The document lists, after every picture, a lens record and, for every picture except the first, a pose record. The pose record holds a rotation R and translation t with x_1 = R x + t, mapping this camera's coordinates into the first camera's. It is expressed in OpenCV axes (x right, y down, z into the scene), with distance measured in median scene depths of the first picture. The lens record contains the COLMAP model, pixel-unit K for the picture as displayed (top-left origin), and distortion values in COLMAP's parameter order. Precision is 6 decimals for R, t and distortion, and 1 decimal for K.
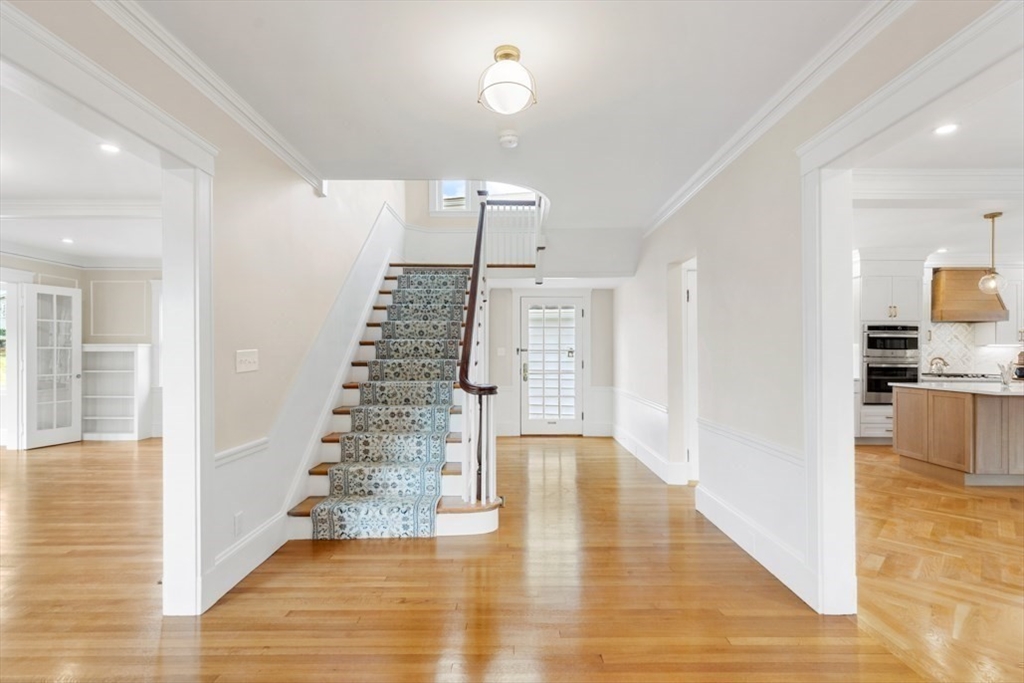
lens RADIAL K [[465.5, 0, 517.6], [0, 465.5, 347.4], [0, 0, 1]] dist [0.011643, -0.001223]
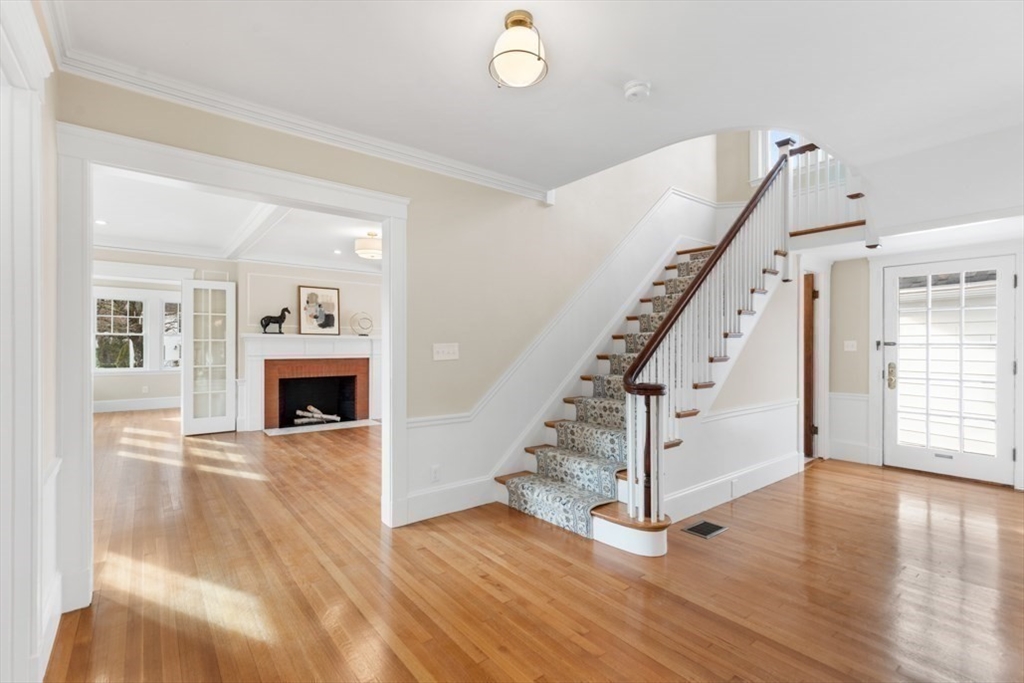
lens RADIAL K [[465.5, 0, 514.3], [0, 465.5, 344.0], [0, 0, 1]] dist [0.011643, -0.001223]
pose [[0.623405, -0.000472, -0.781899, 0.438686], [0.005197, 0.999980, 0.003540, 0.002239], [0.781881, -0.006270, 0.623396, 0.264326]]
